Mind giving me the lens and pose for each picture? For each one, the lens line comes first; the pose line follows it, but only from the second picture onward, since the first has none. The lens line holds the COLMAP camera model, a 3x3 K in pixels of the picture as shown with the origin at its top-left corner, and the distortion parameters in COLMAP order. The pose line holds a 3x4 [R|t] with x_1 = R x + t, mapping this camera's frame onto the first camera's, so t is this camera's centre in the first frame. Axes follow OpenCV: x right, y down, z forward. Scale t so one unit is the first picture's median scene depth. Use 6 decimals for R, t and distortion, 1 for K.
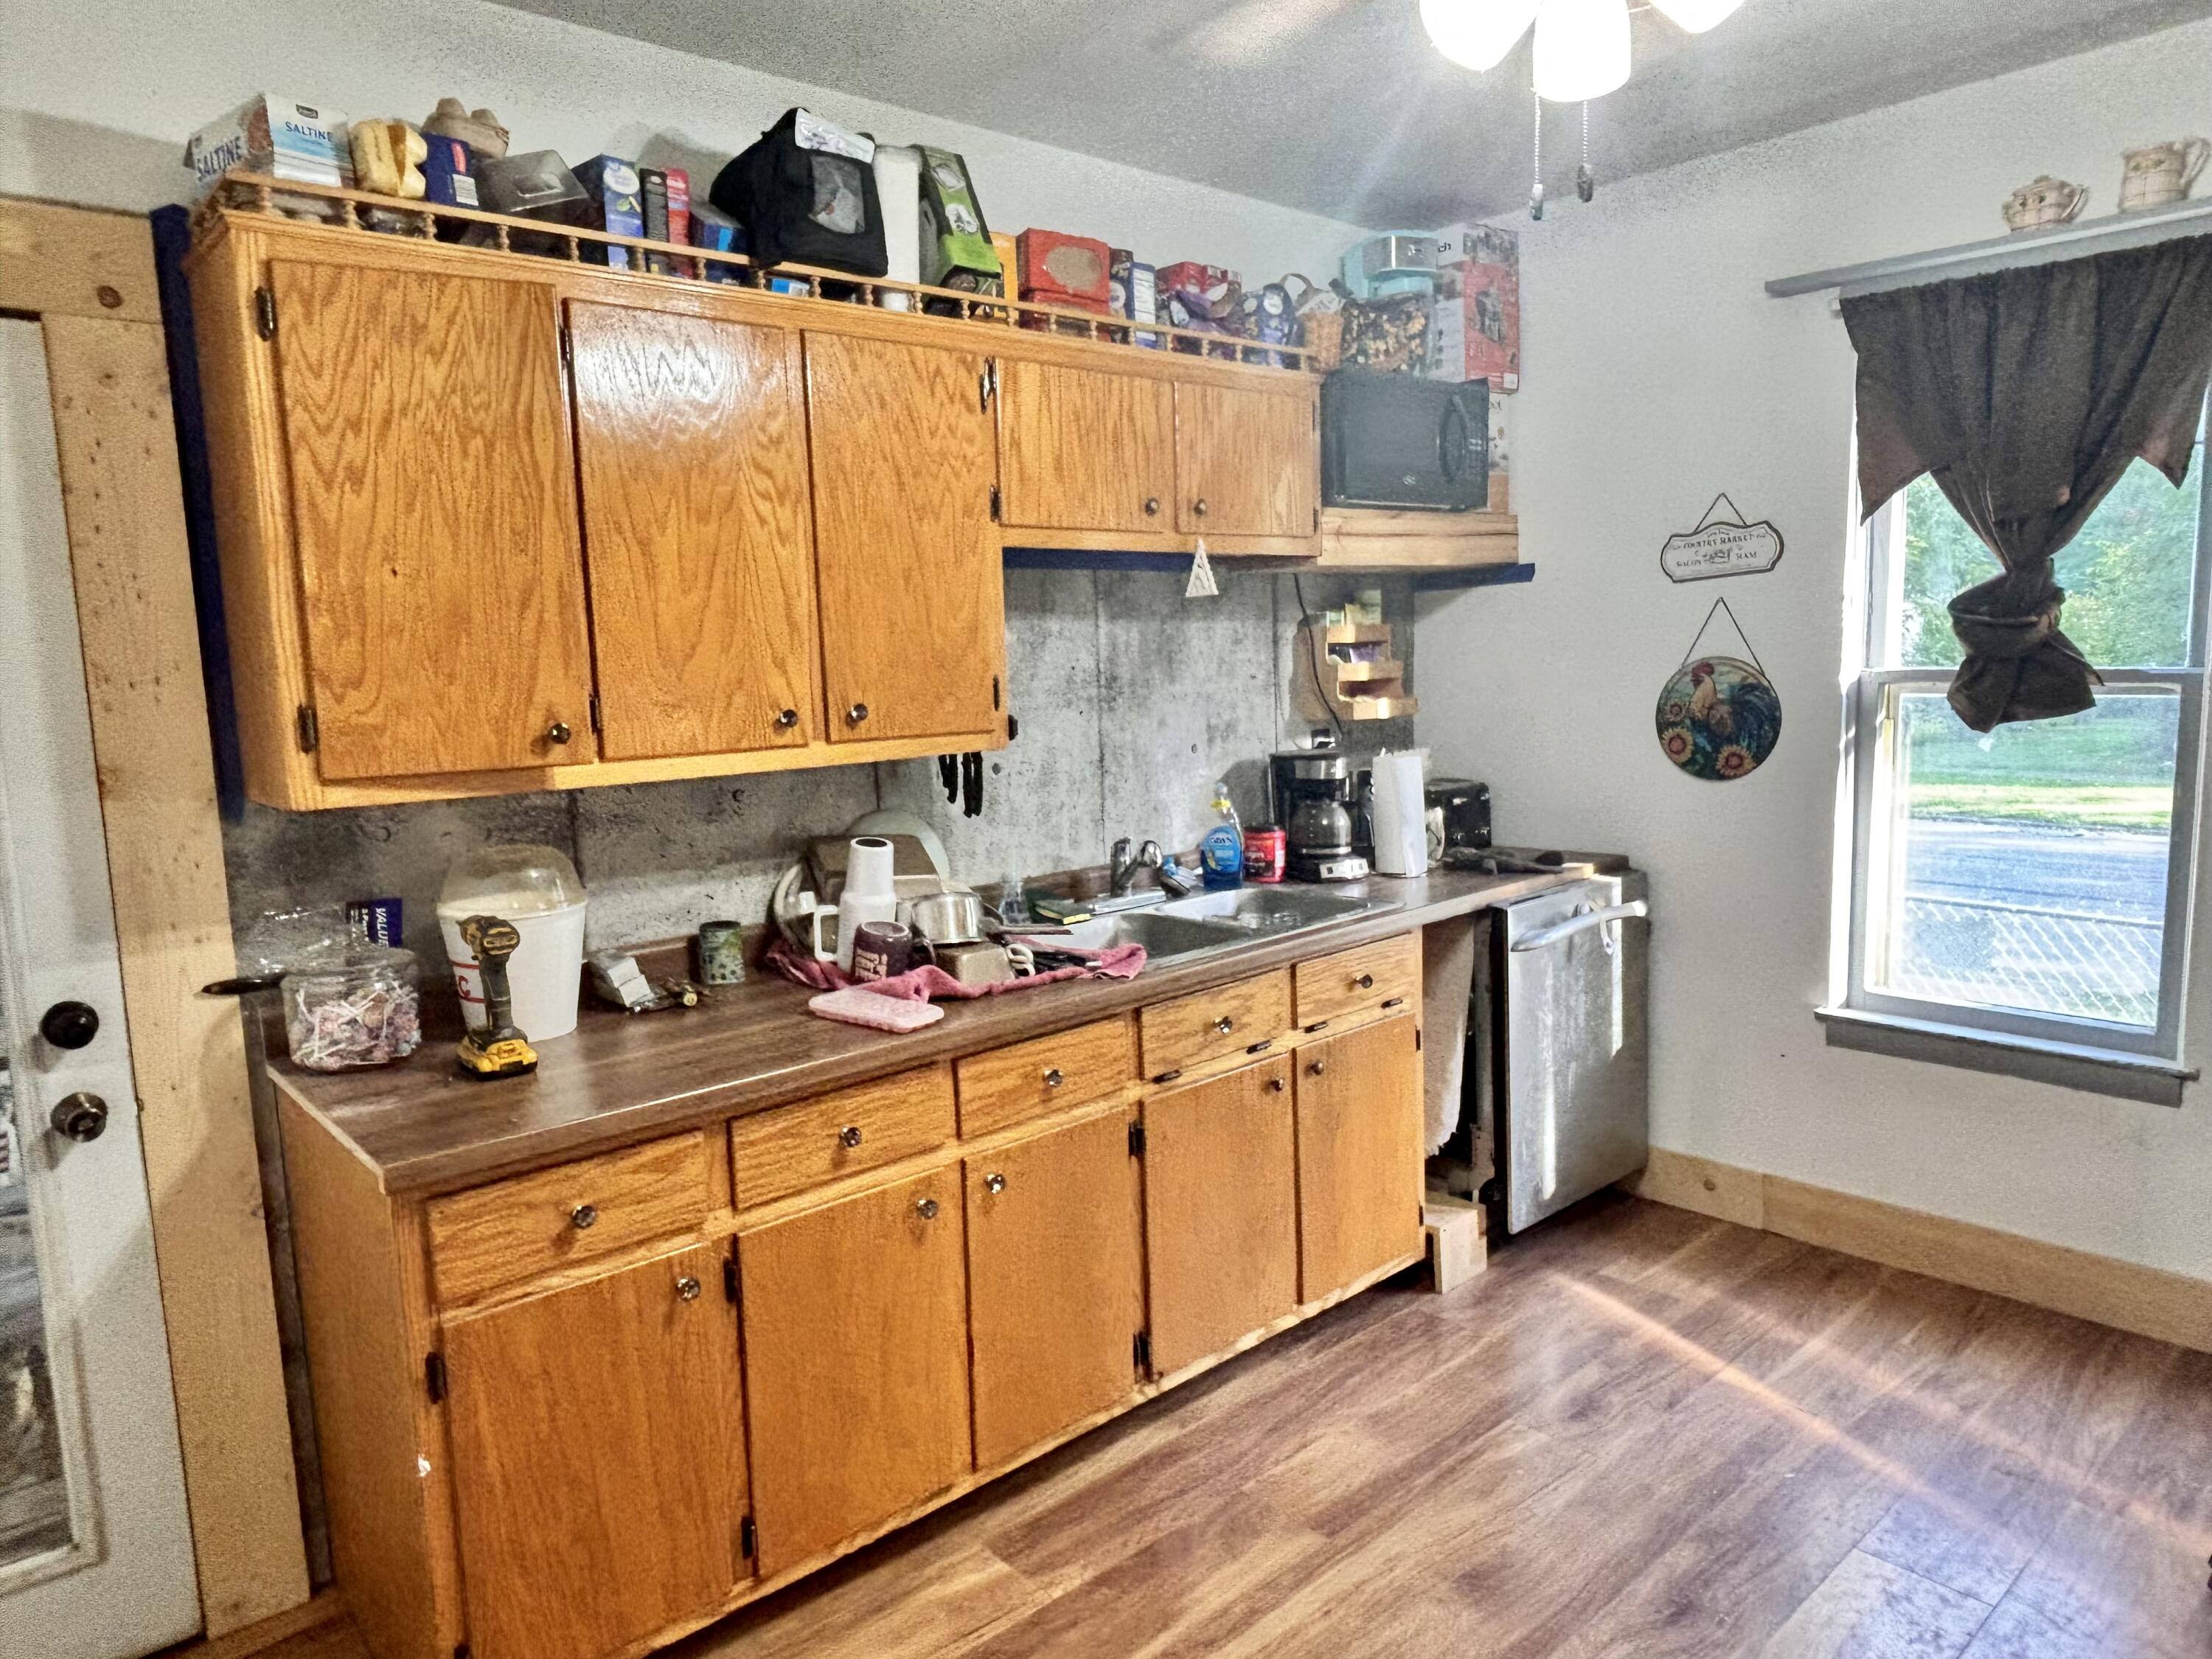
lens RADIAL K [[1434.2, 0, 1103.9], [0, 1434.2, 836.7], [0, 0, 1]] dist [0.052271, -0.086099]
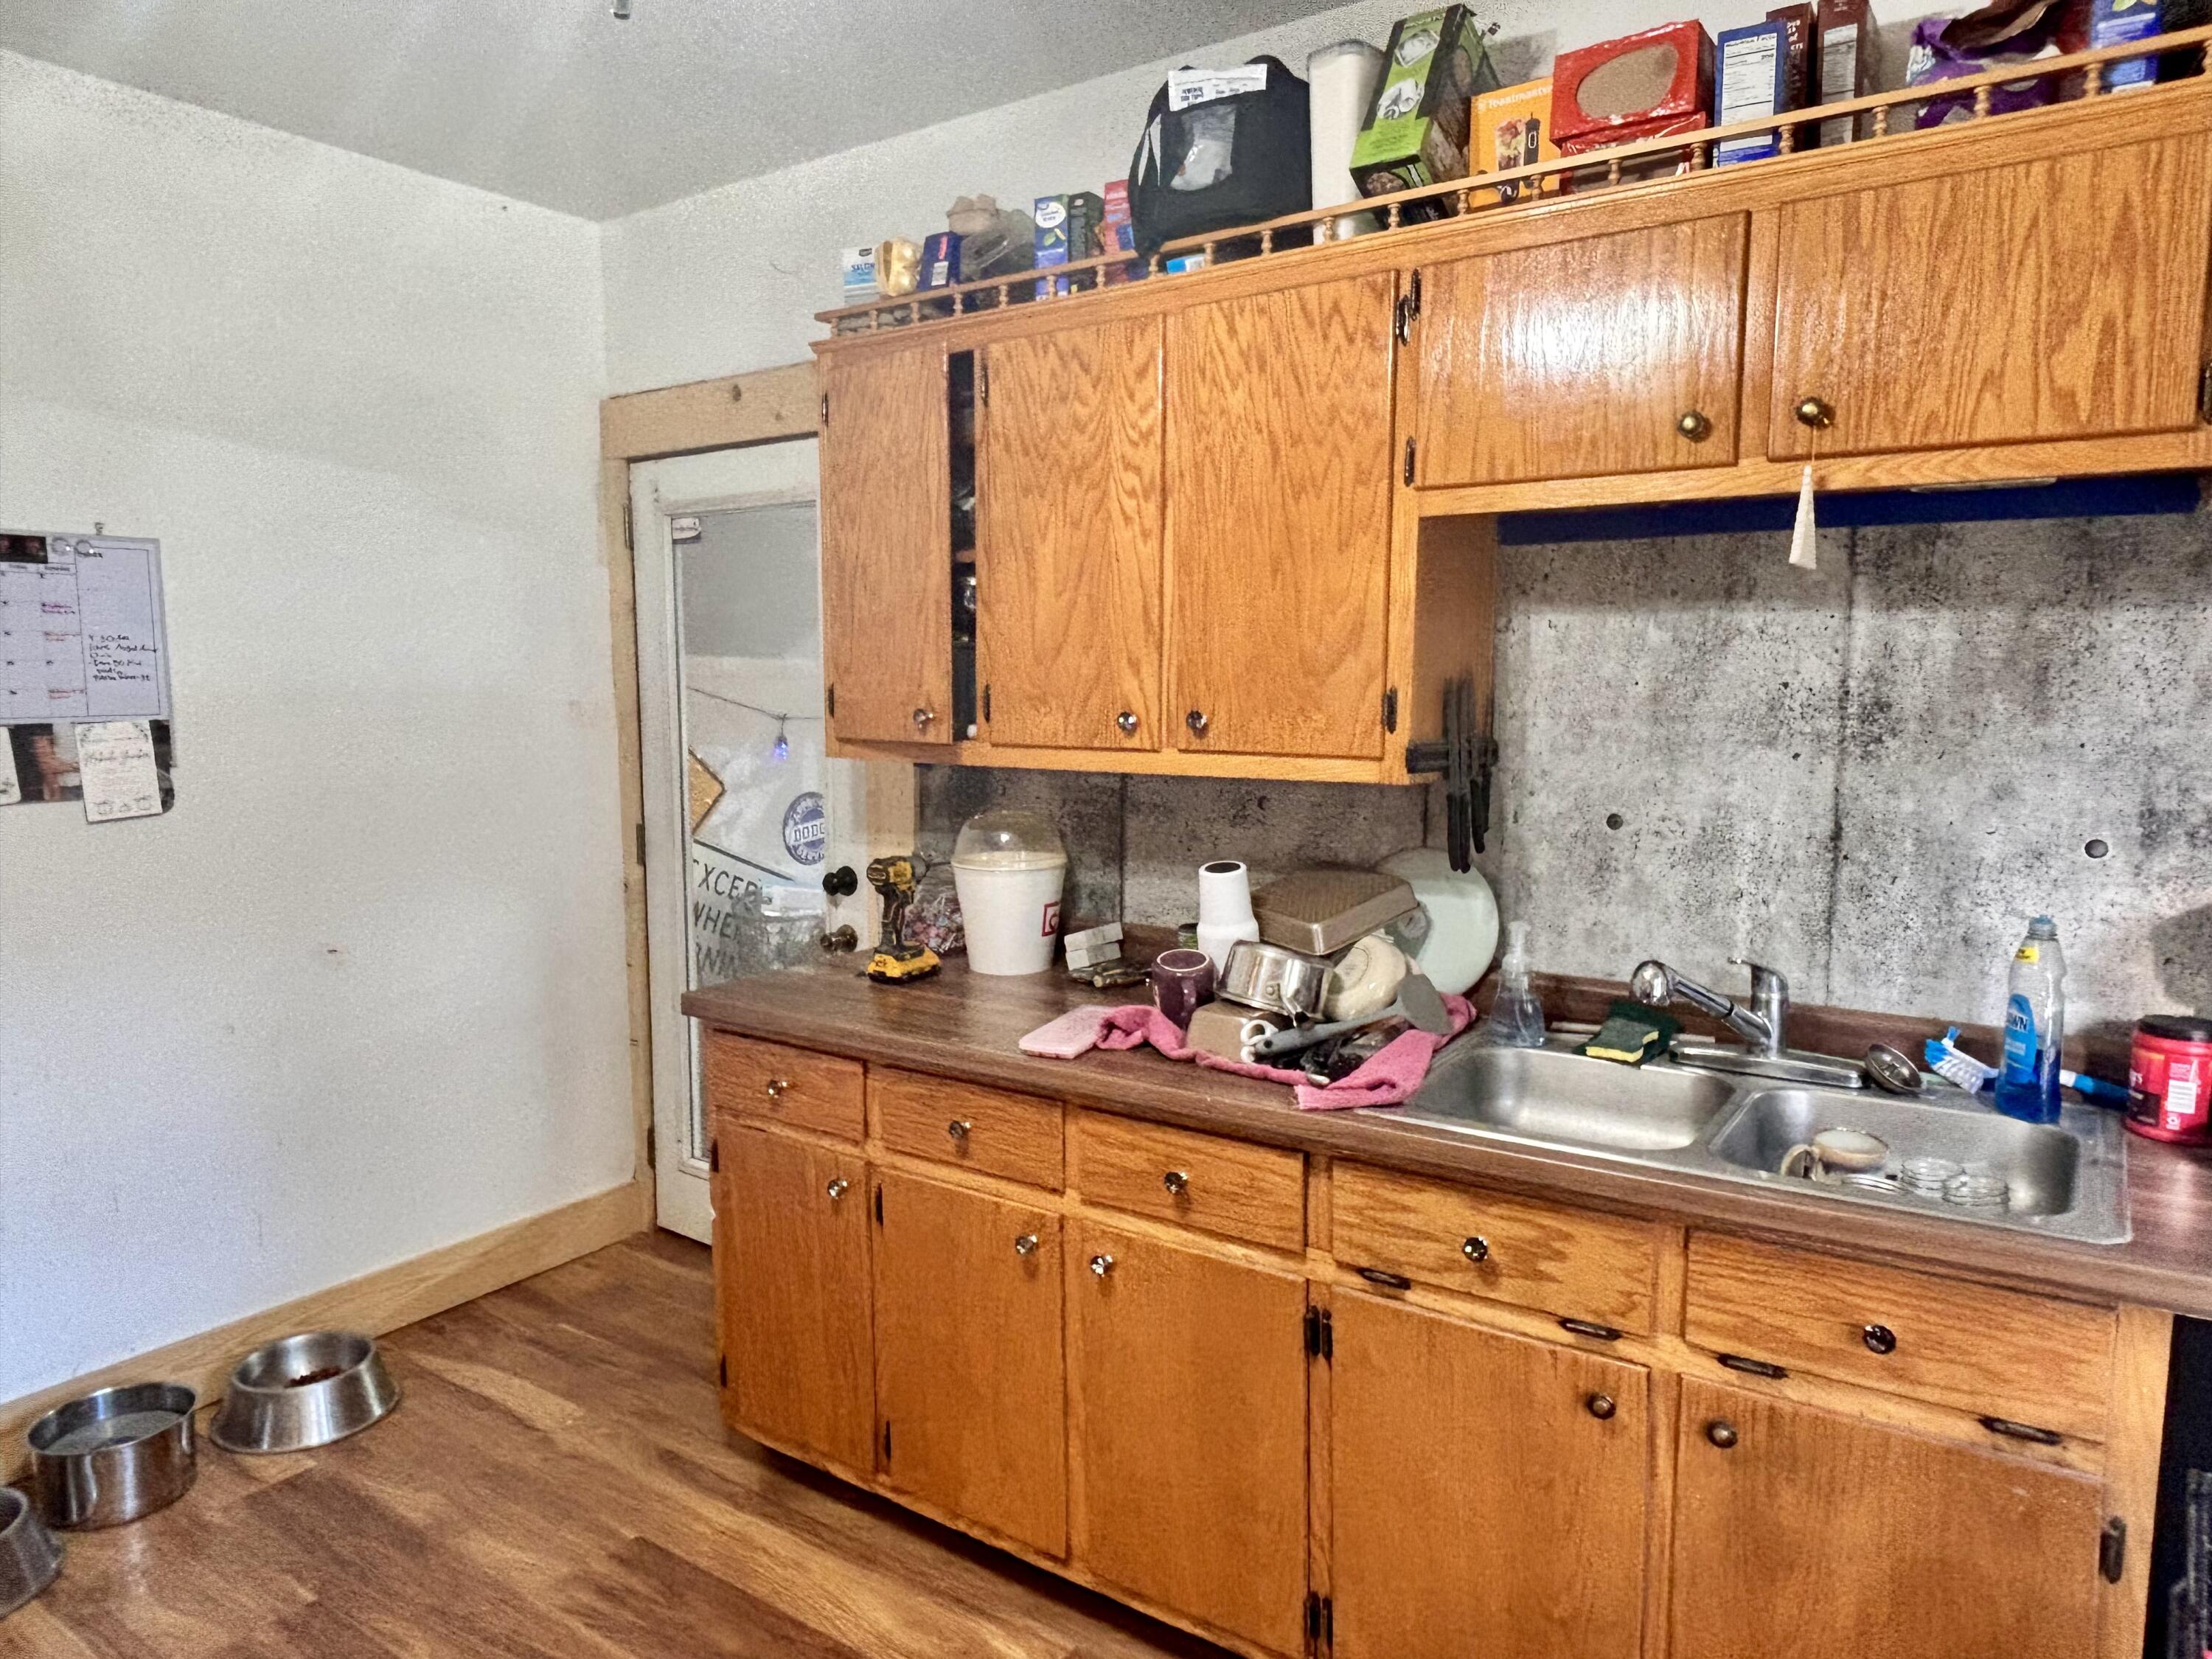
lens RADIAL K [[1434.2, 0, 1103.9], [0, 1434.2, 836.7], [0, 0, 1]] dist [0.052271, -0.086099]
pose [[0.220792, 0.141633, -0.964982, 0.664294], [-0.133767, 0.984448, 0.113883, -0.104000], [0.966104, 0.103938, 0.236304, 0.698906]]
